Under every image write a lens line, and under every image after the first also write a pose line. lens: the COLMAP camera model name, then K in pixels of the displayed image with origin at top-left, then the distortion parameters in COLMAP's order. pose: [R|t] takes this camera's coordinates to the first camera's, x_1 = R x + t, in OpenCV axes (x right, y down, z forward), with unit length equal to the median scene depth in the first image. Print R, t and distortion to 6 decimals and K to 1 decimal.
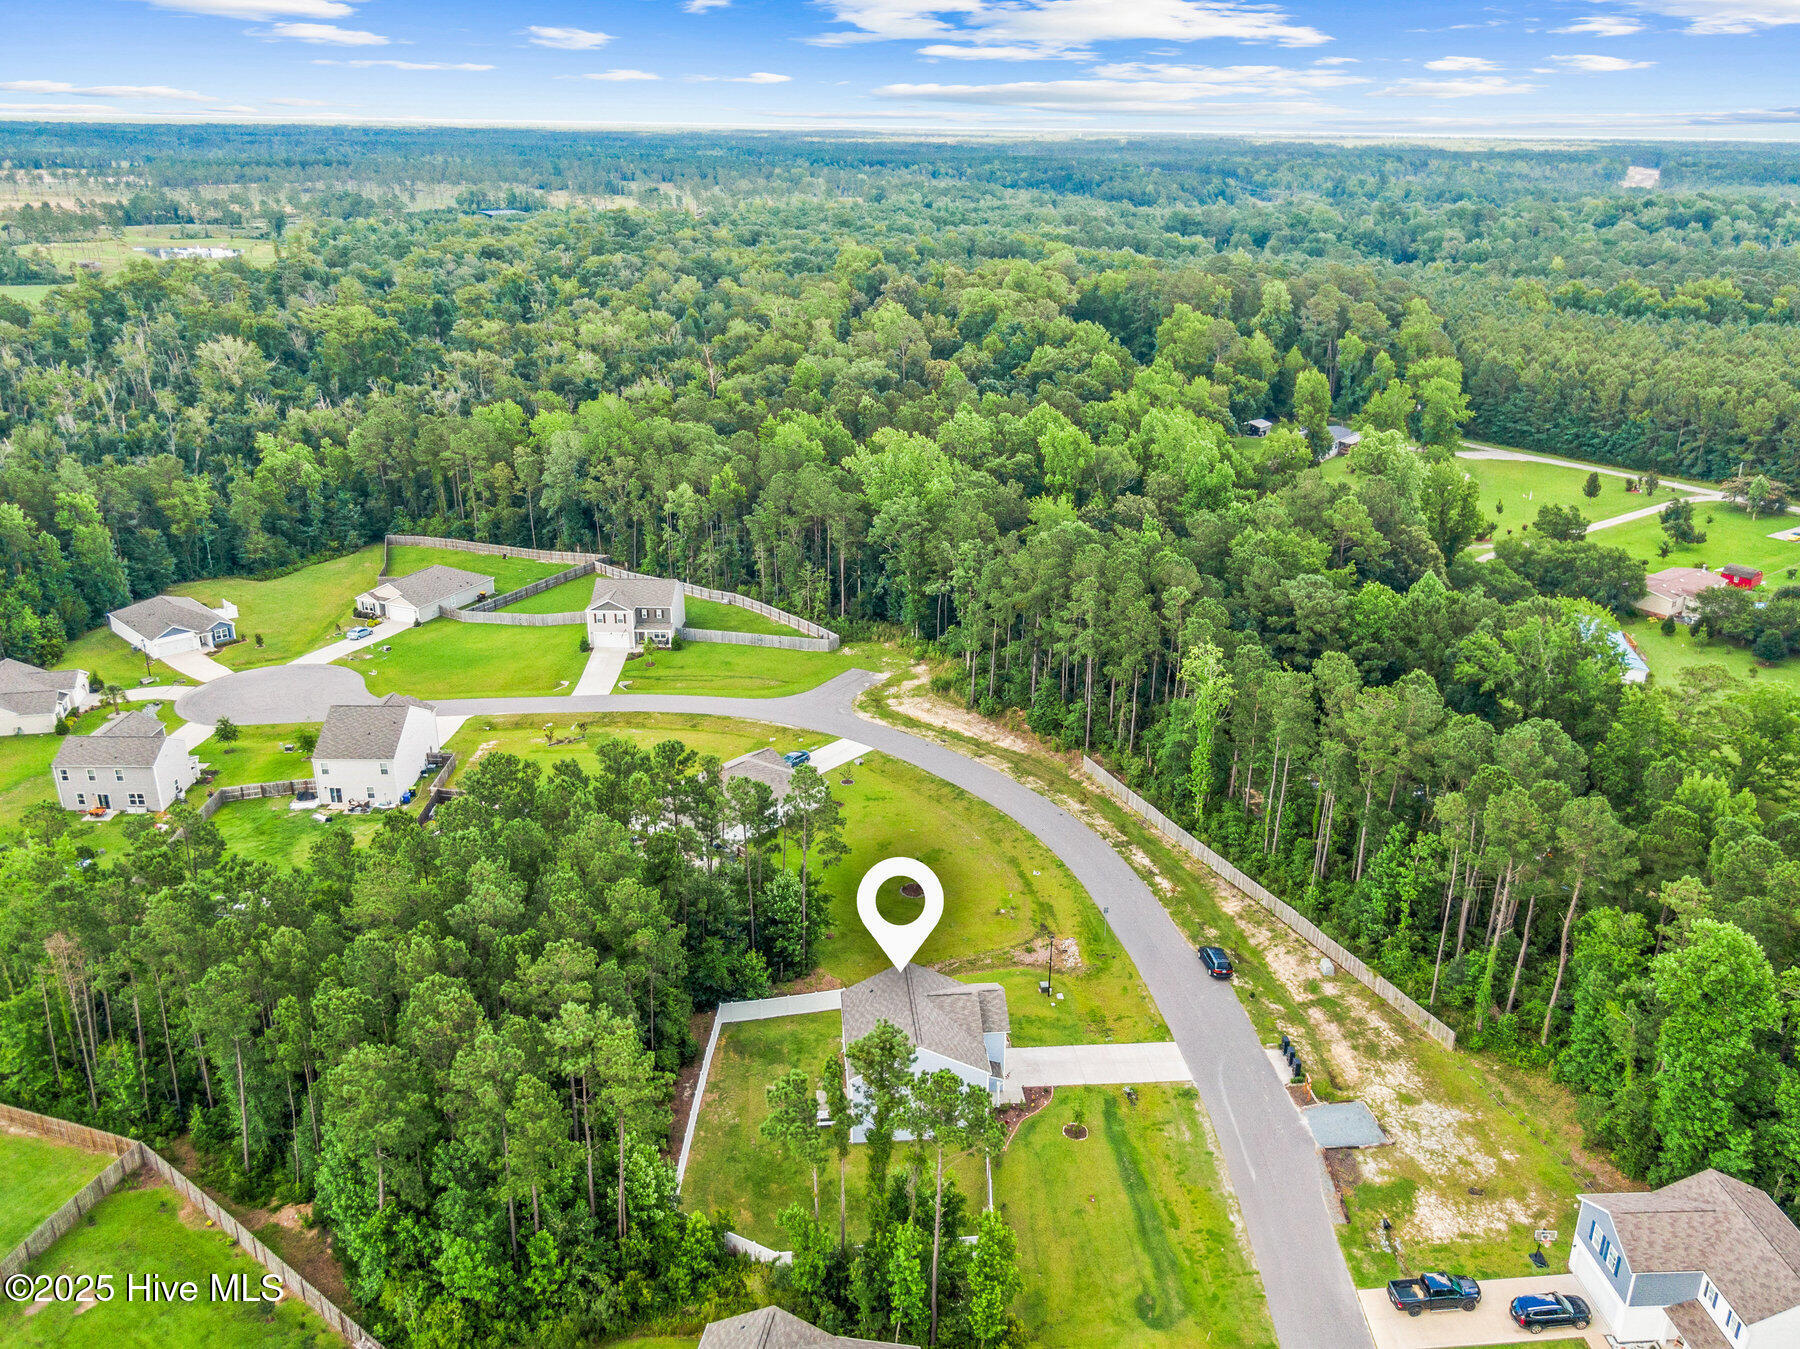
lens RADIAL K [[1449.3, 0, 925.6], [0, 1449.3, 675.6], [0, 0, 1]] dist [0.006922, -0.006609]
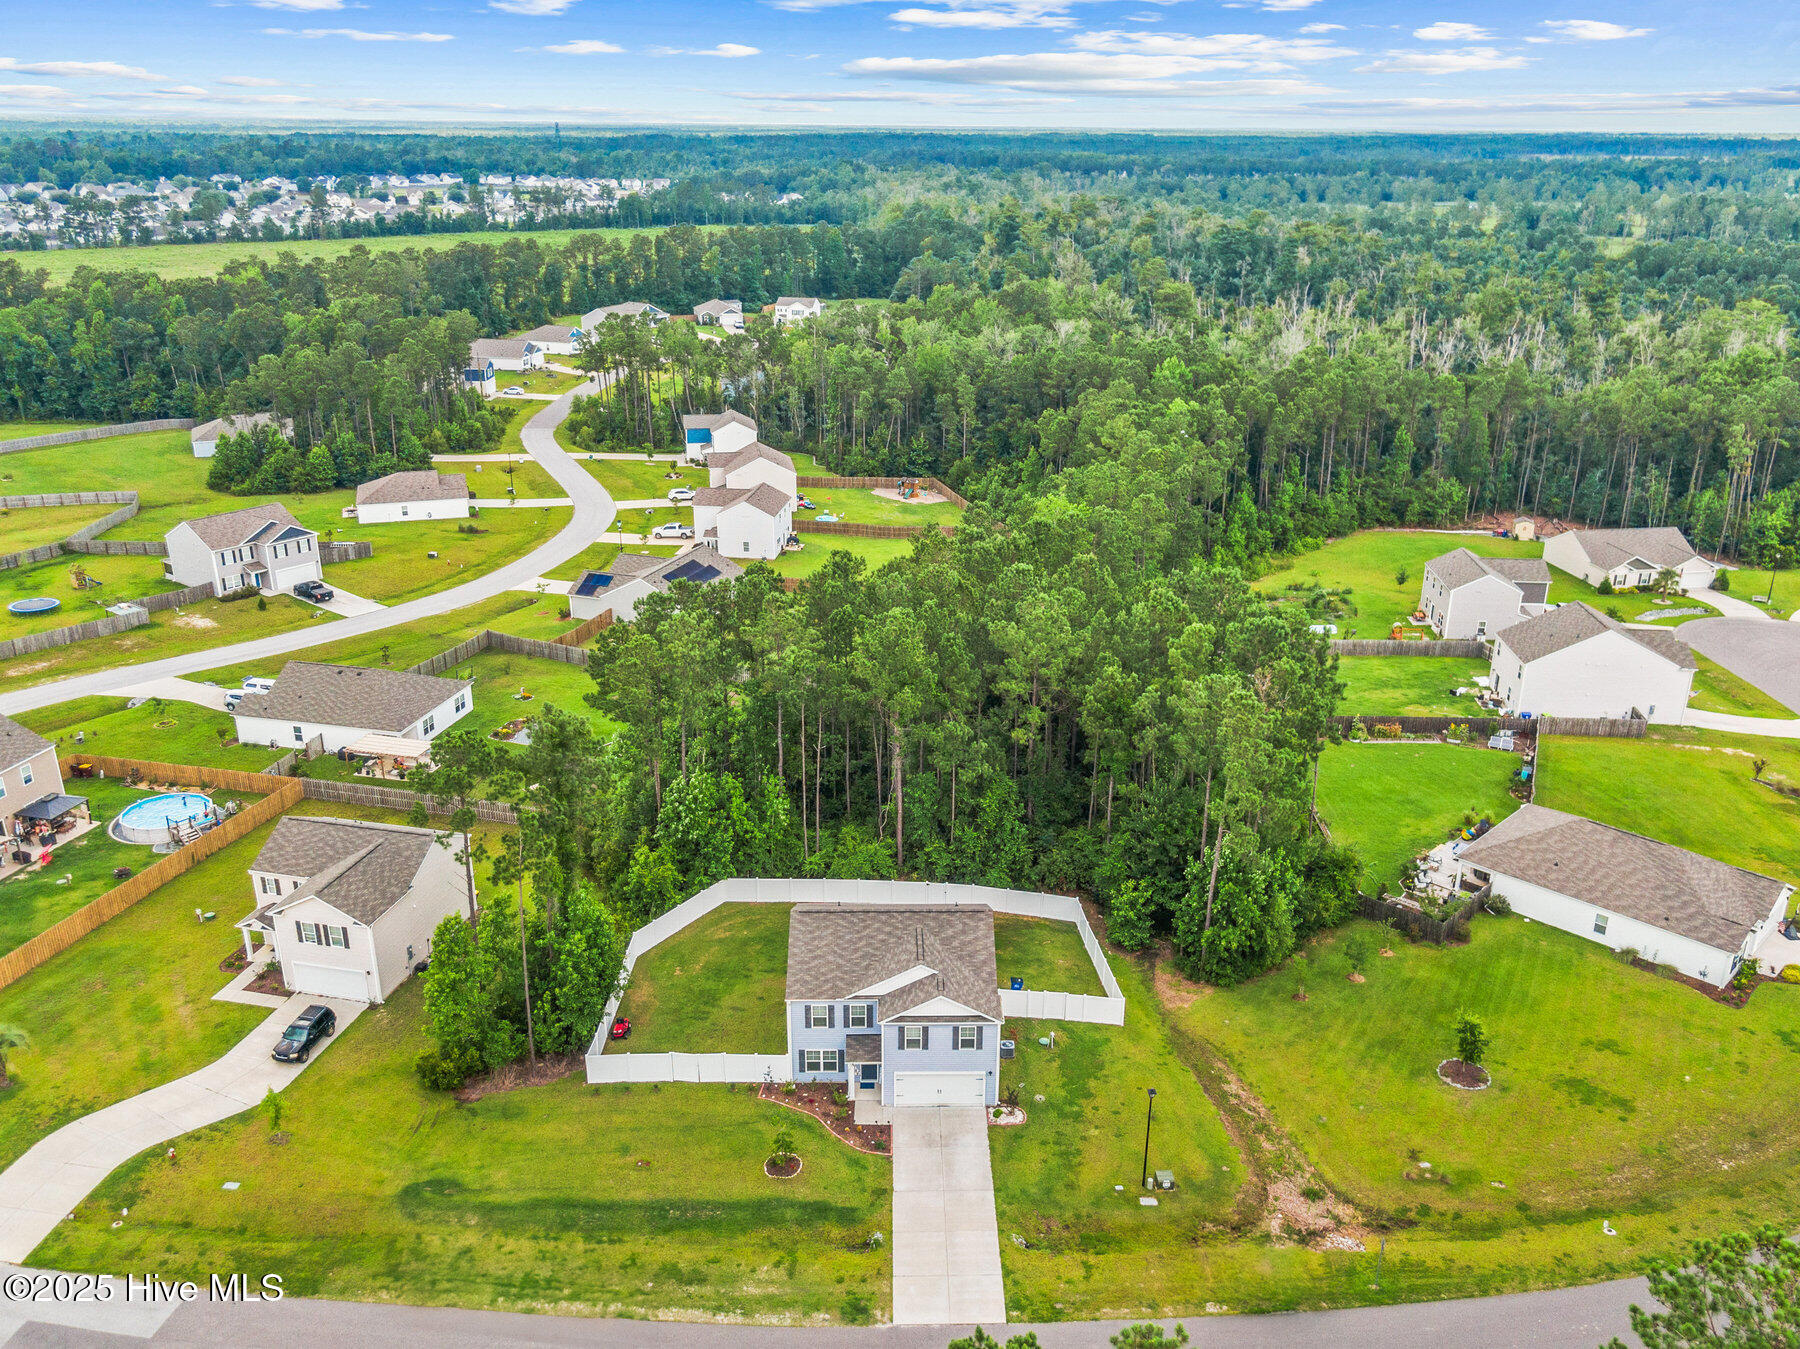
lens RADIAL K [[1449.3, 0, 925.6], [0, 1449.3, 675.6], [0, 0, 1]] dist [0.006922, -0.006609]
pose [[-0.080866, 0.339794, -0.937017, 0.641226], [-0.357474, 0.867666, 0.345496, -0.147181], [0.930416, 0.362898, 0.051302, 0.902657]]
